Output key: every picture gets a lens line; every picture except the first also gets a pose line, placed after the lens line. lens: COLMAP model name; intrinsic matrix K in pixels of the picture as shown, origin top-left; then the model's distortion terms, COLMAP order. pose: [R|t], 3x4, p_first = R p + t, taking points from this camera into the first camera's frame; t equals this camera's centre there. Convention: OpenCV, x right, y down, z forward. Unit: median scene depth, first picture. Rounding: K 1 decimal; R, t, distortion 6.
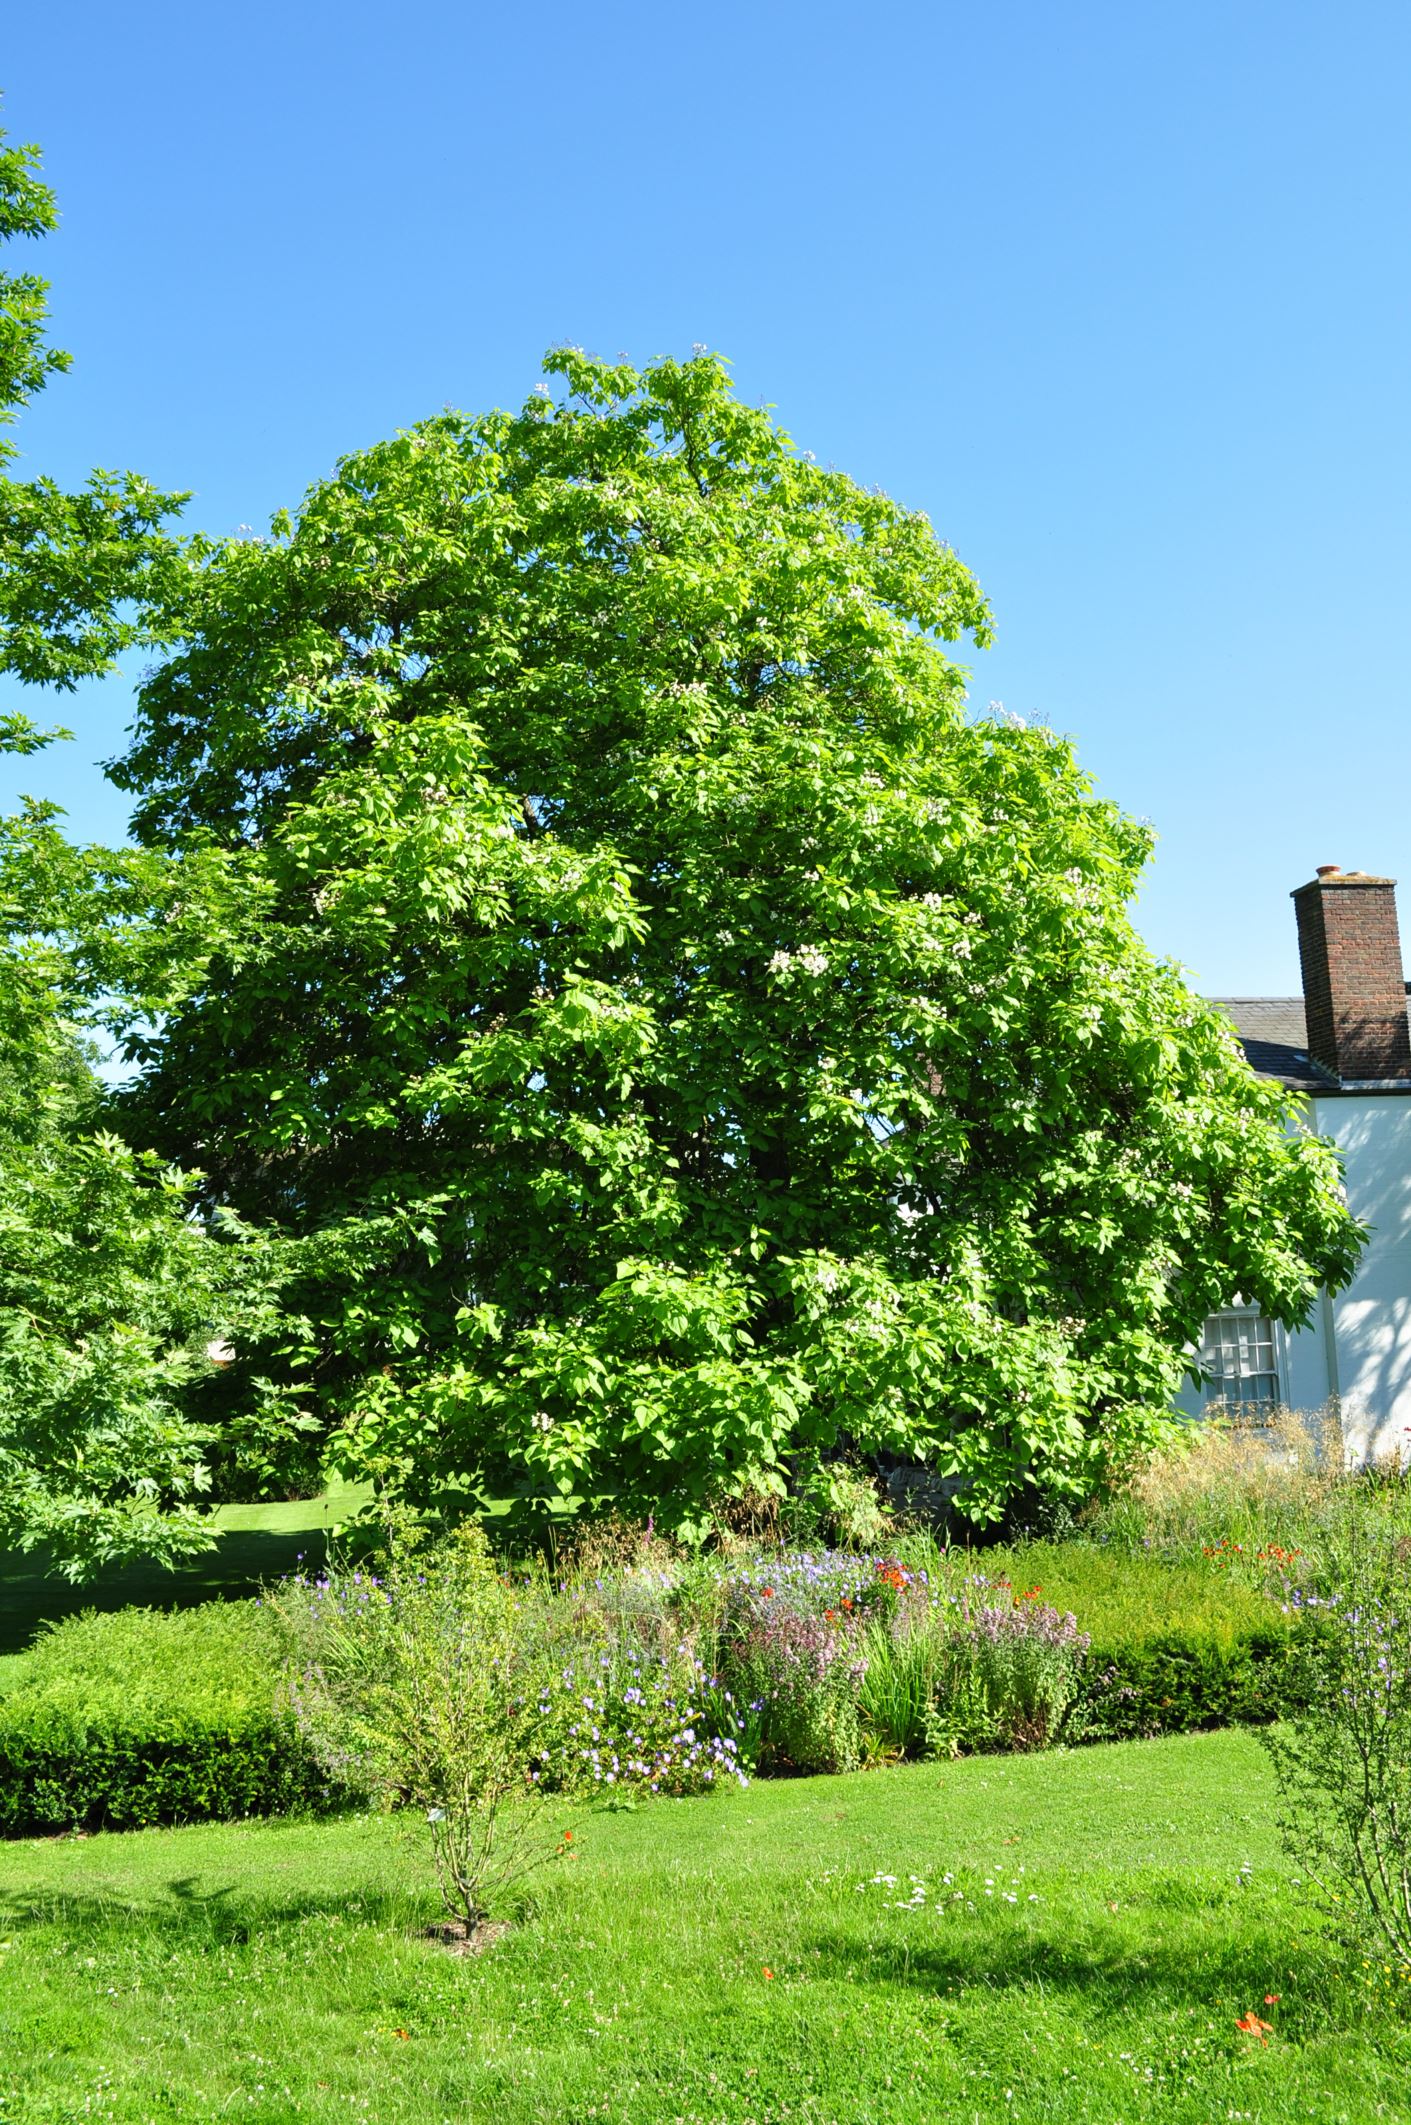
lens RADIAL K [[2007.6, 0, 705.5], [0, 2007.6, 1062.5], [0, 0, 1]] dist [-0.067931, -0.016910]
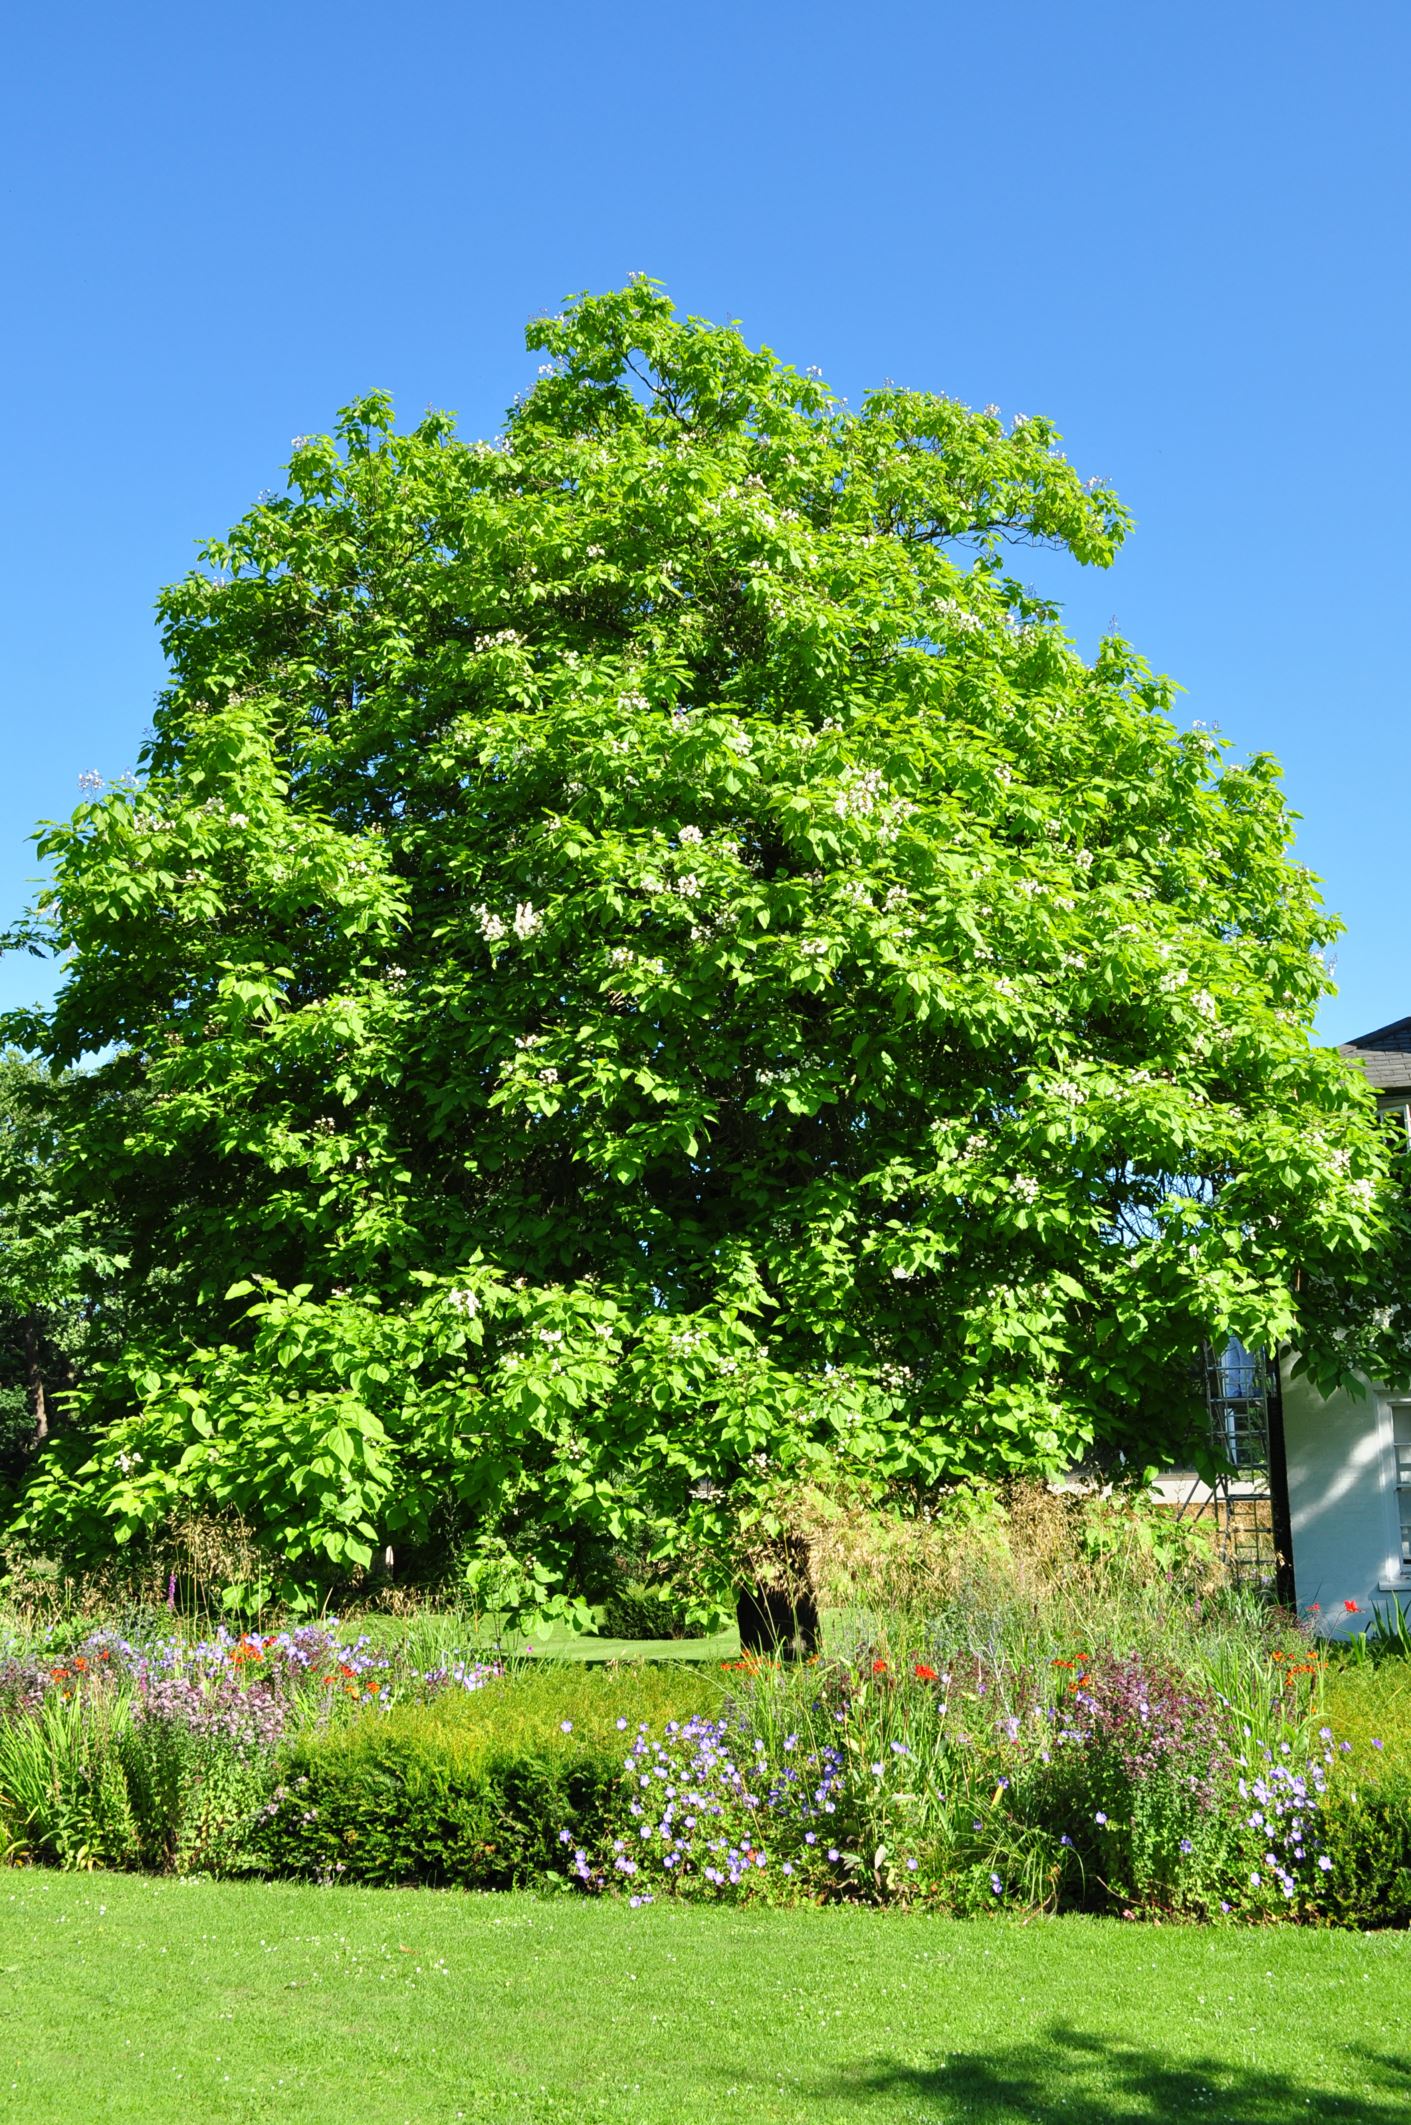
lens RADIAL K [[2007.6, 0, 705.5], [0, 2007.6, 1062.5], [0, 0, 1]] dist [-0.067931, -0.016910]
pose [[0.869059, -0.068997, -0.489874, 0.523830], [0.028324, 0.995542, -0.089971, 0.084698], [0.493898, 0.064315, 0.867138, 0.320904]]
